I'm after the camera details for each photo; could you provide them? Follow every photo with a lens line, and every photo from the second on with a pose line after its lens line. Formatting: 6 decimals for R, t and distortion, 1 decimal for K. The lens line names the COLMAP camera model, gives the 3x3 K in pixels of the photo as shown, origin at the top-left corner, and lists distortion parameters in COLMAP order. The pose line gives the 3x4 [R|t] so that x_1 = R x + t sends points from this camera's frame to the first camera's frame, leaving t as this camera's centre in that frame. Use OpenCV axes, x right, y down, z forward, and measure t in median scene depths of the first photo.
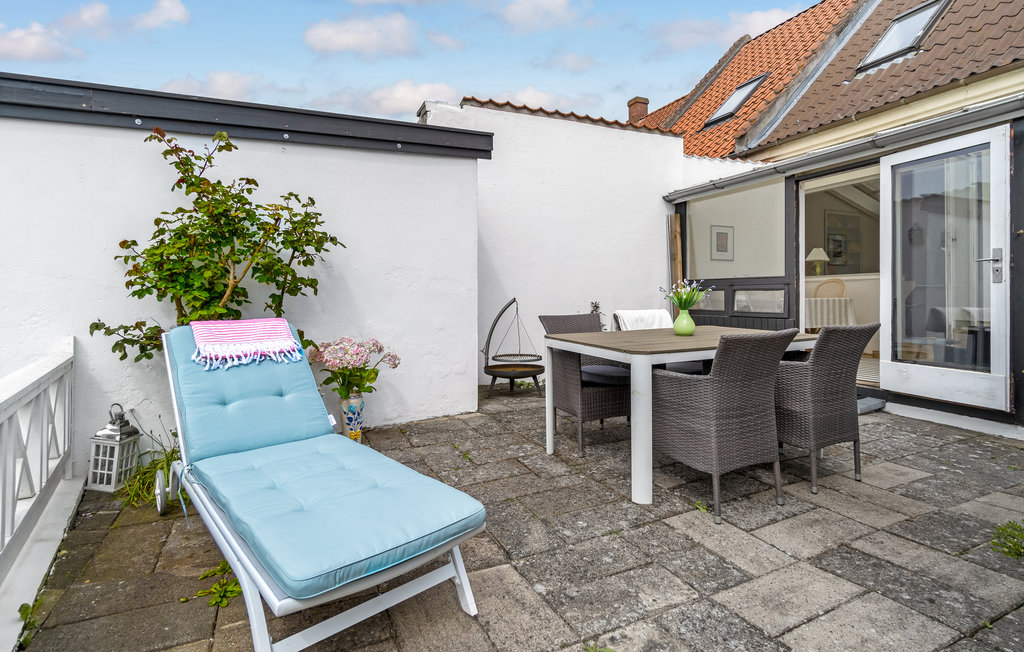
lens RADIAL K [[486.5, 0, 513.2], [0, 486.5, 302.3], [0, 0, 1]] dist [0.000656, -0.000498]
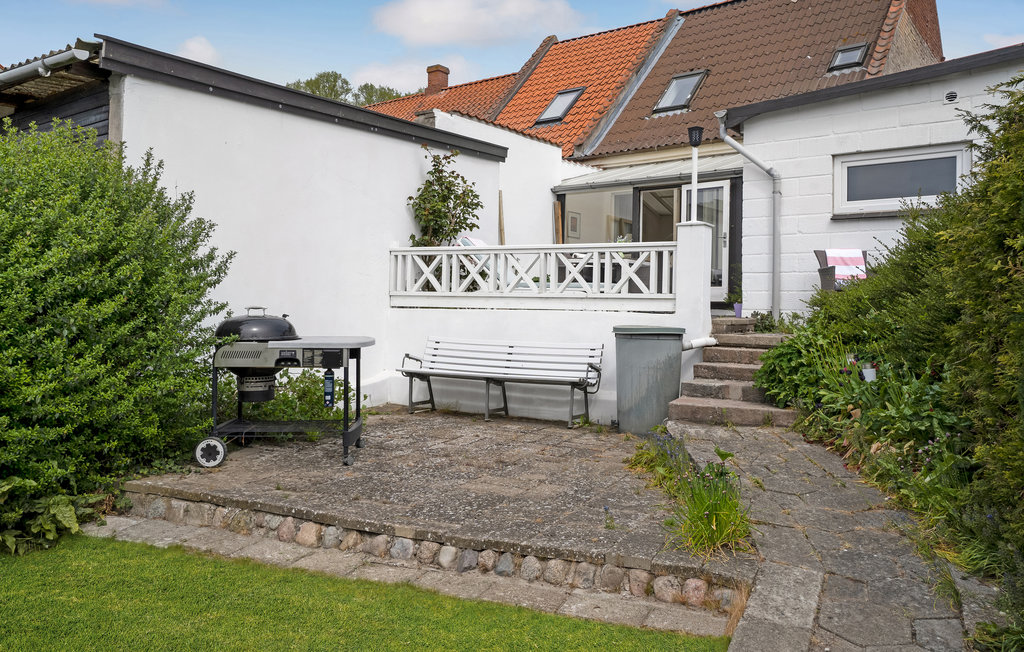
lens RADIAL K [[712.2, 0, 512.0], [0, 712.2, 326.0], [0, 0, 1]] dist [-0.008164, -0.001995]
pose [[0.880789, 0.005977, 0.473470, -0.646402], [-0.013062, 0.999846, 0.011677, 0.133914], [-0.473328, -0.016470, 0.880732, -0.653205]]
